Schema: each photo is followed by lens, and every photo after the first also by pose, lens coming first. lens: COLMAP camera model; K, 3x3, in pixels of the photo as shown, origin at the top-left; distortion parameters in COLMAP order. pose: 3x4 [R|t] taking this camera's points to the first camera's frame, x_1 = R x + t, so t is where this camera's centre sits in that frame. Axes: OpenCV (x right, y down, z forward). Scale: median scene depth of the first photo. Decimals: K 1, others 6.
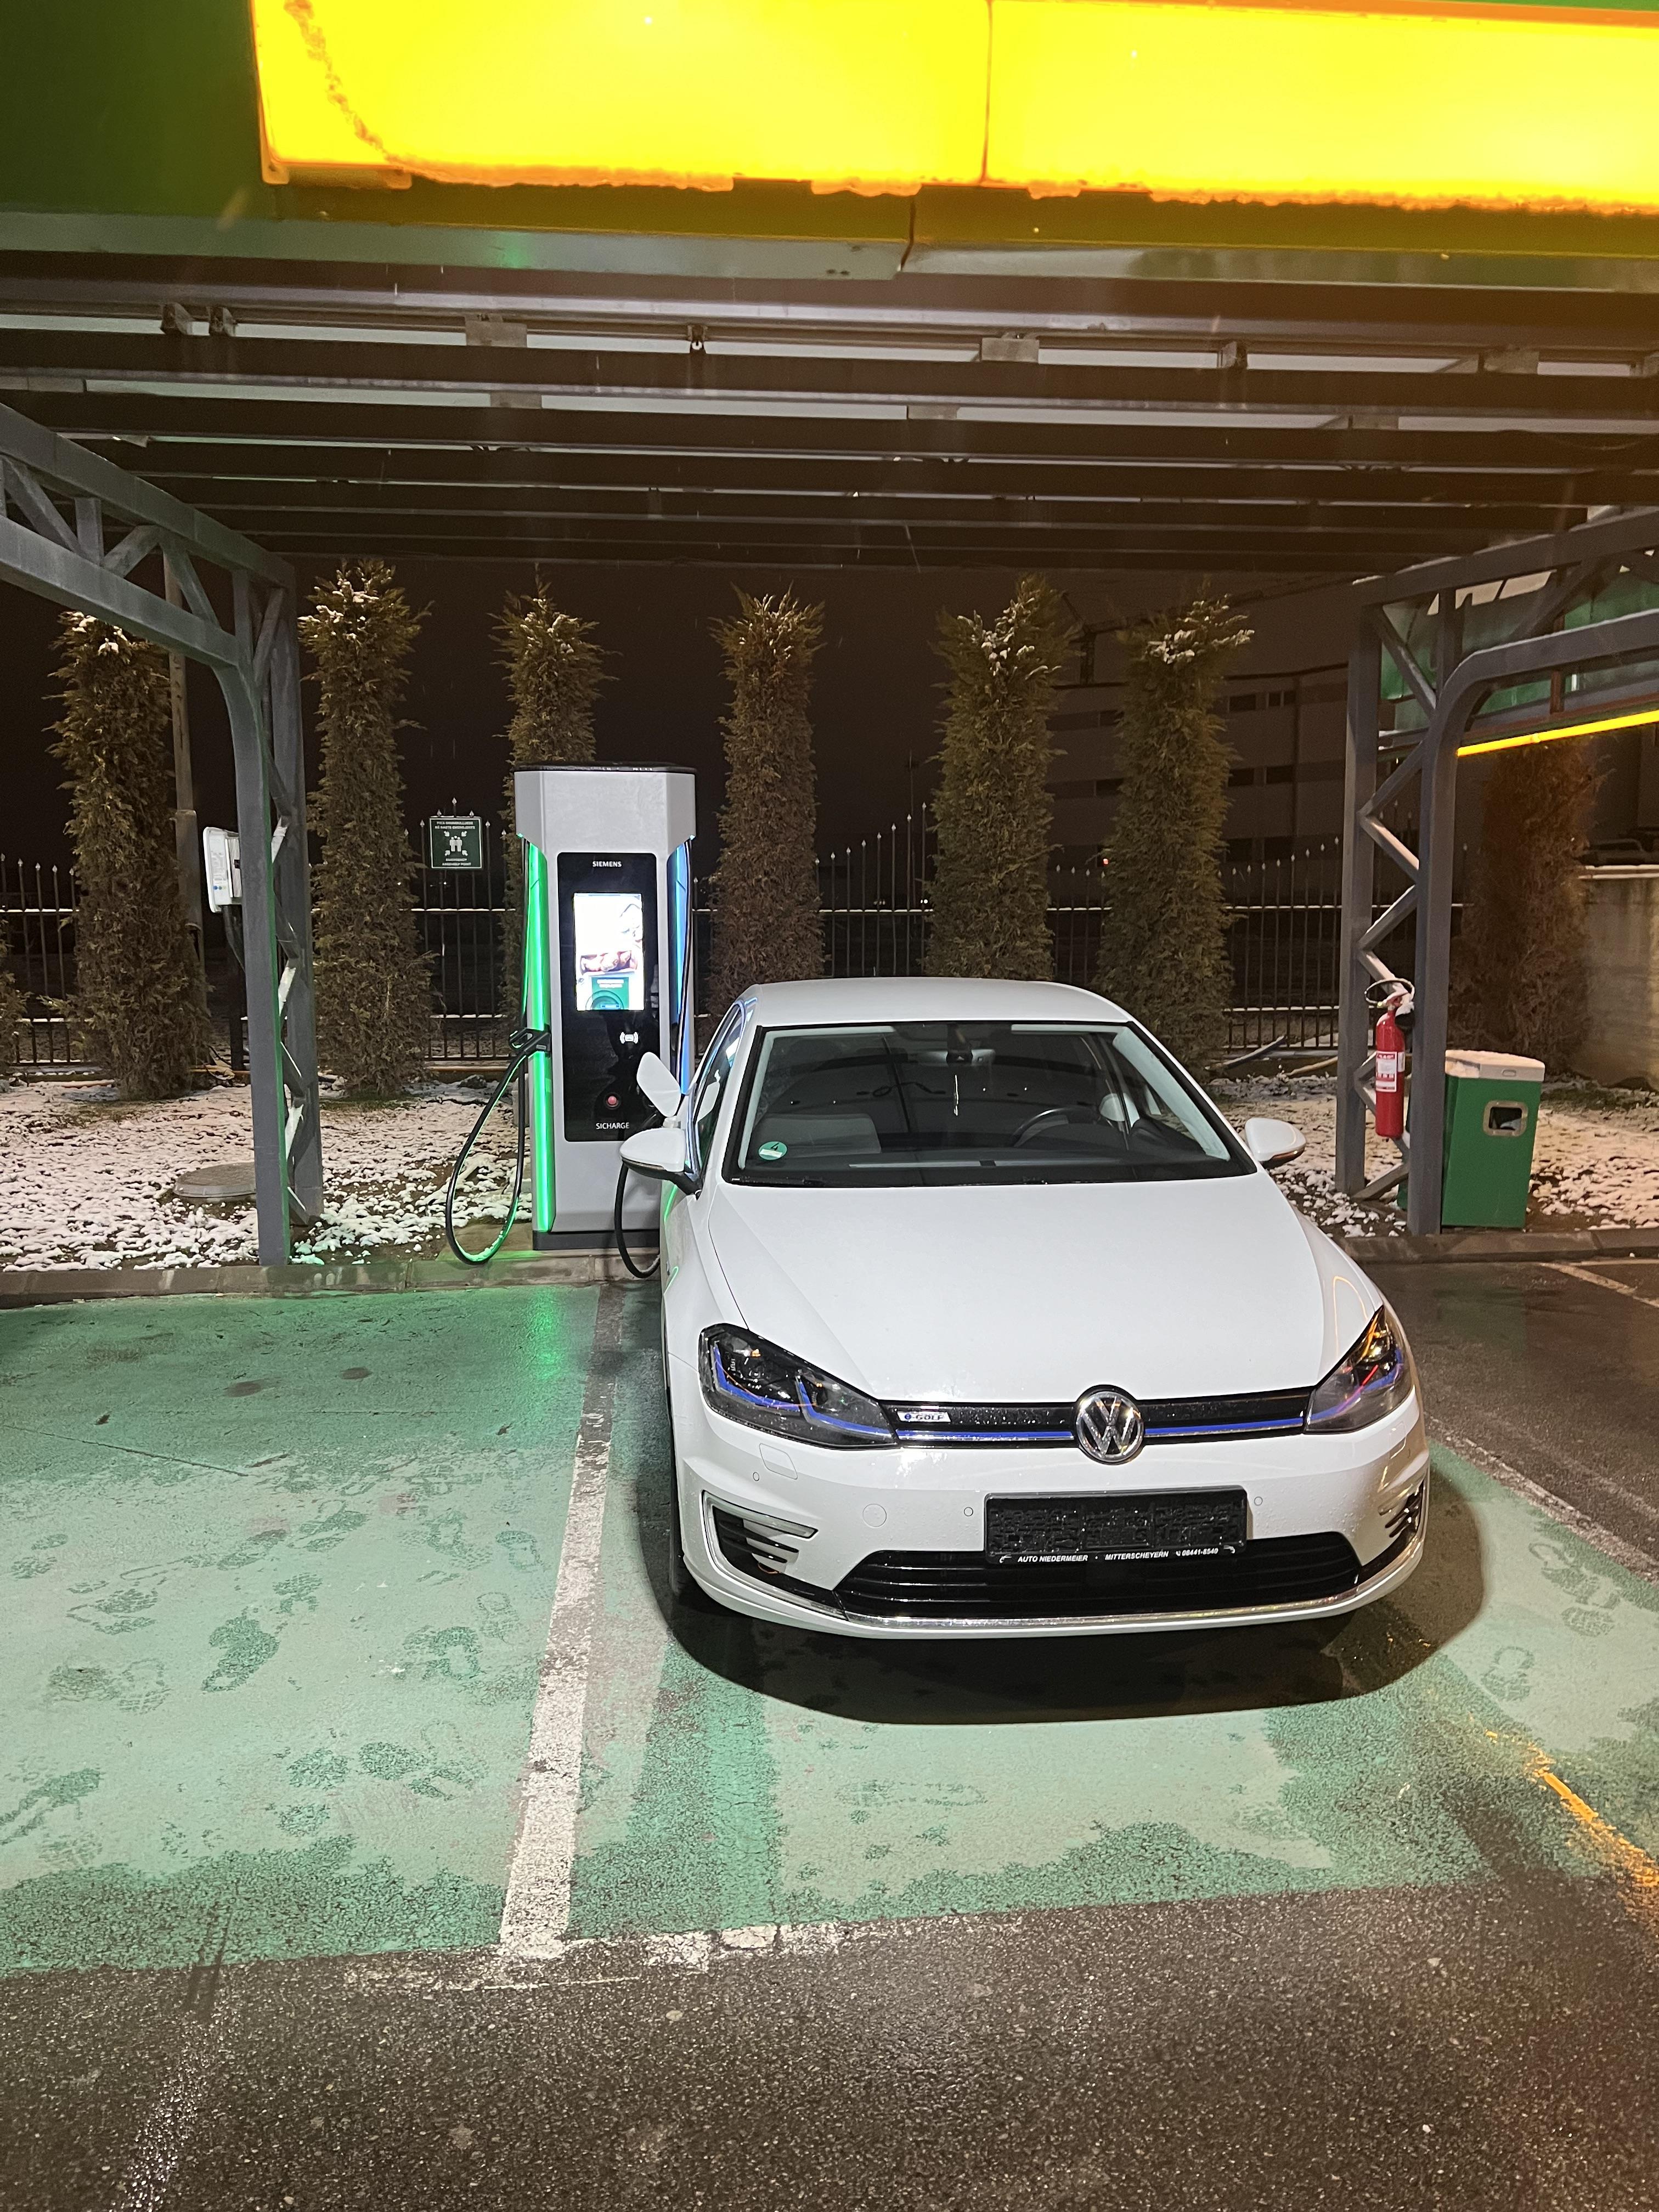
lens RADIAL K [[1667.8, 0, 829.5], [0, 1667.8, 1106.0], [0, 0, 1]] dist [0.125507, -0.324283]
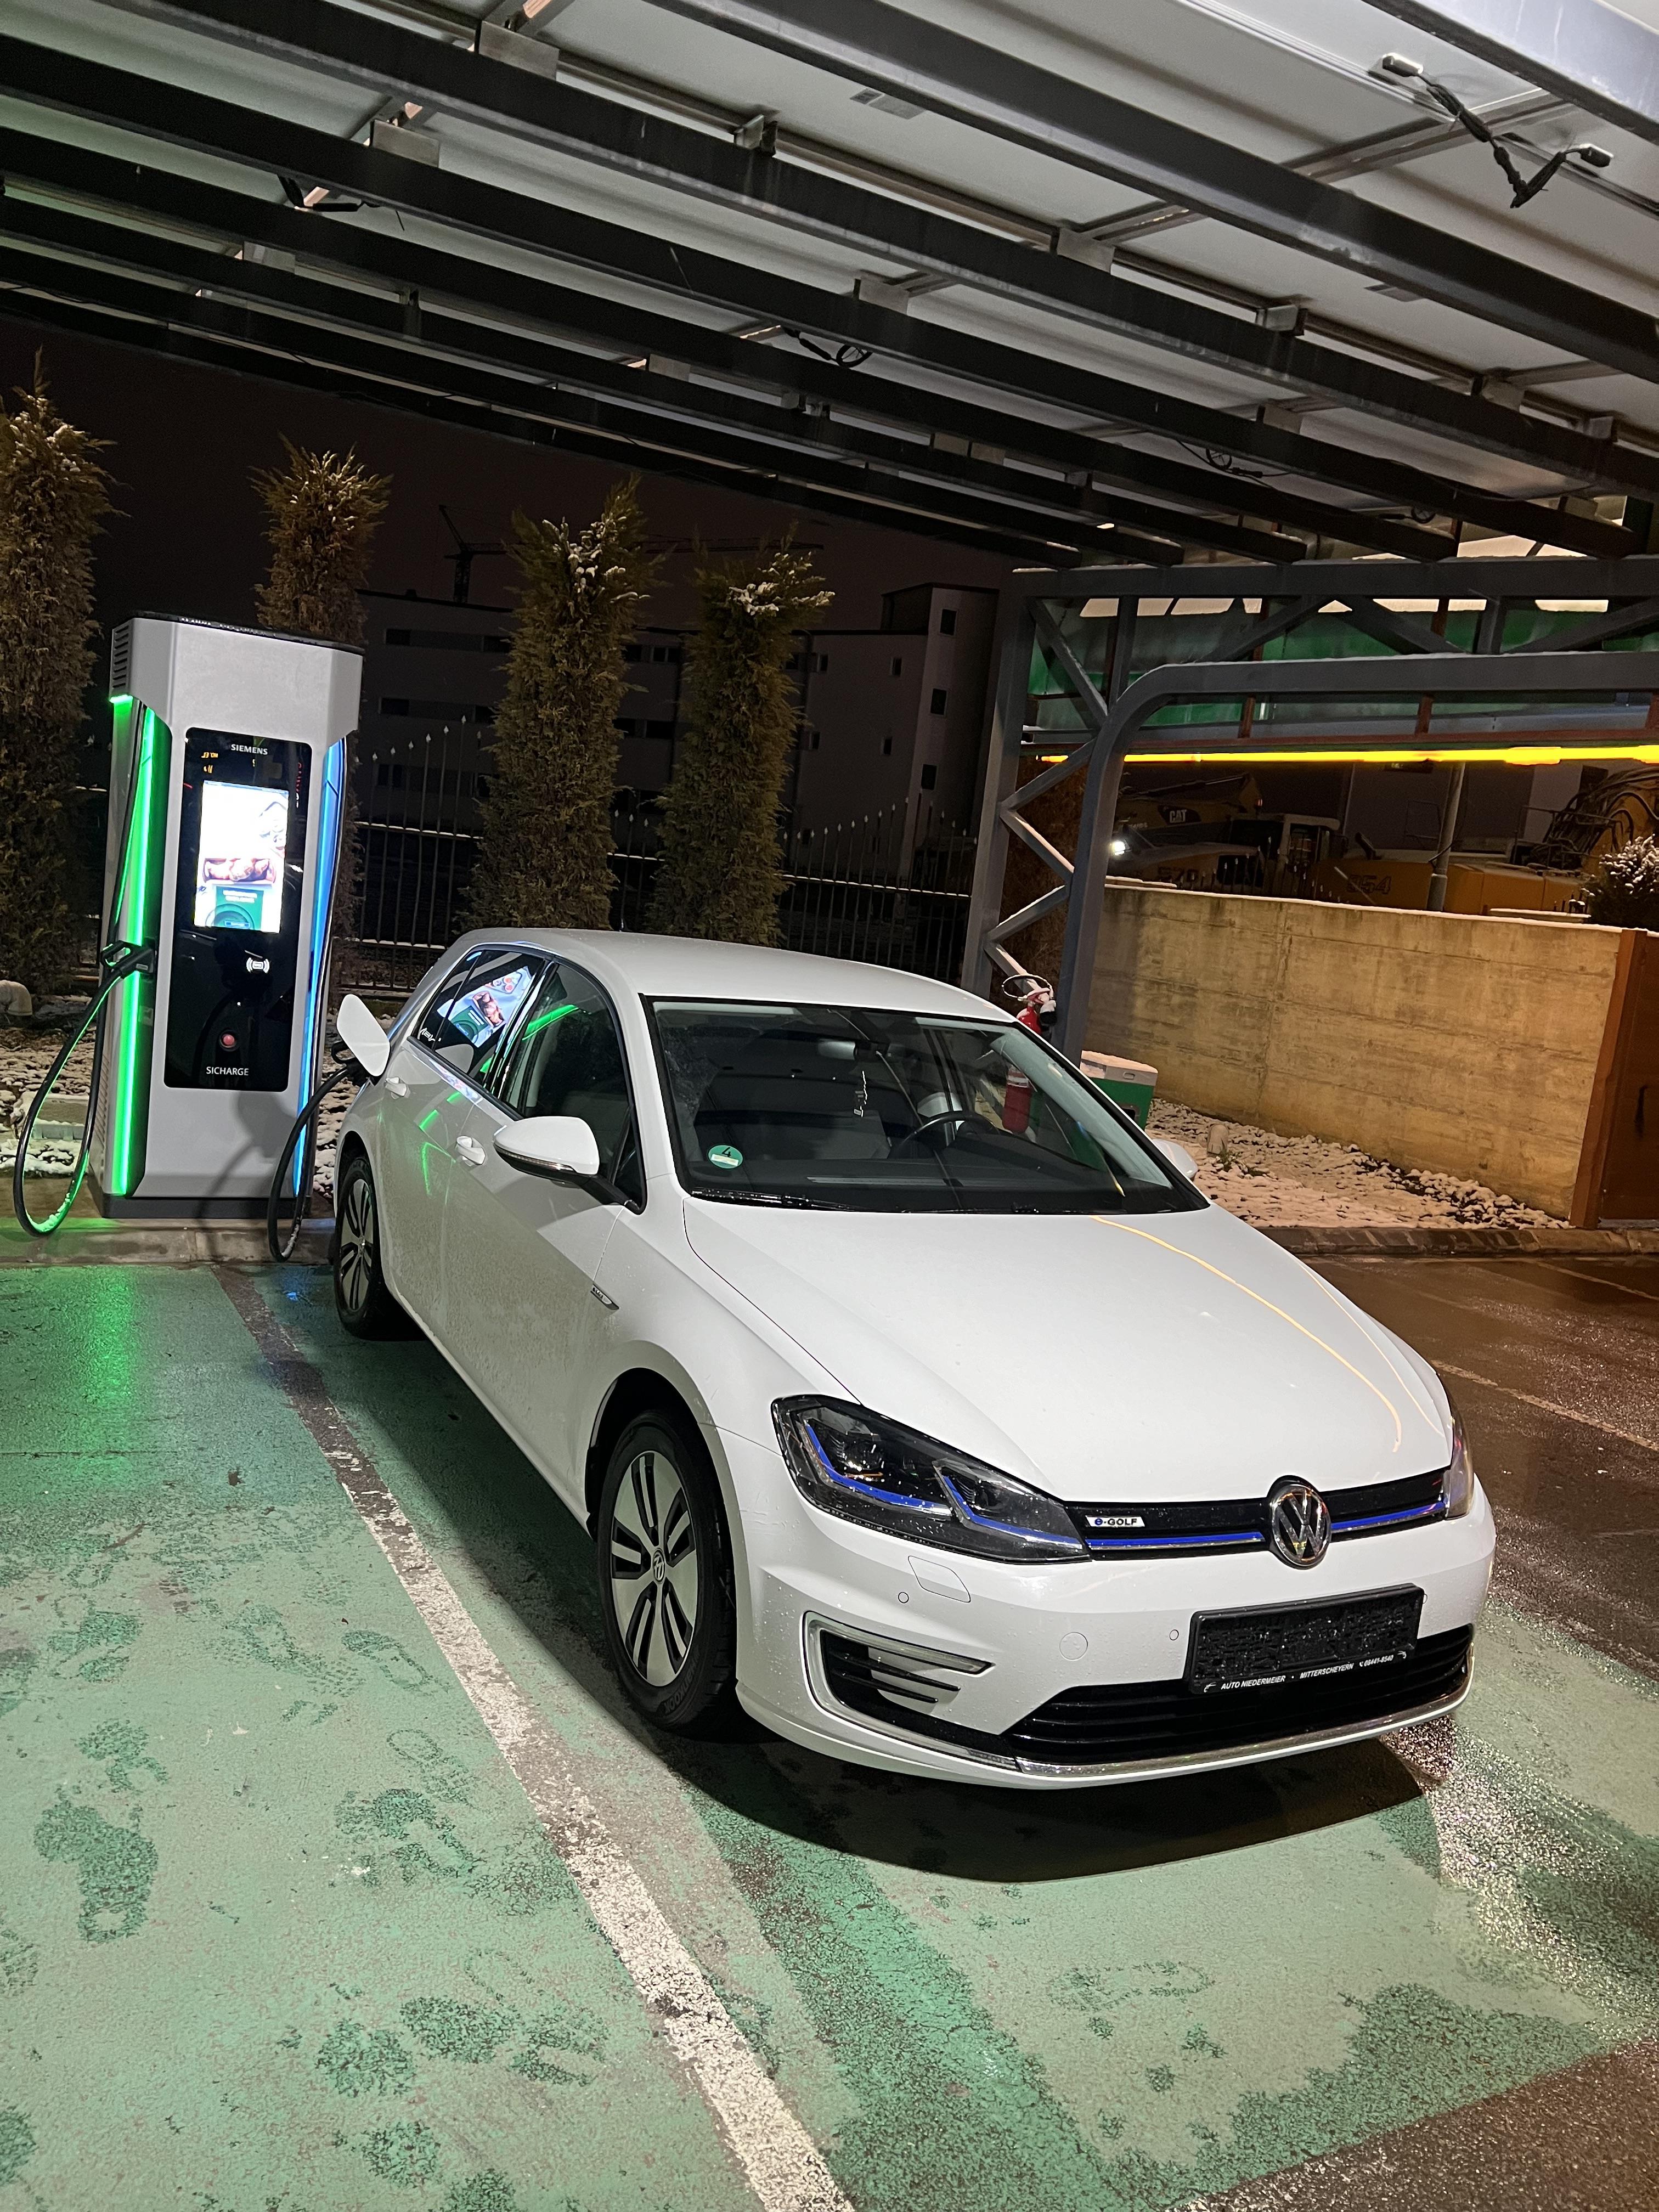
lens RADIAL K [[1678.3, 0, 829.5], [0, 1678.3, 1106.0], [0, 0, 1]] dist [0.019495, -0.010081]
pose [[0.919142, 0.060612, 0.389235, -0.190062], [-0.075407, 0.996892, 0.022828, -0.012773], [-0.386642, -0.050333, 0.920855, 0.138463]]
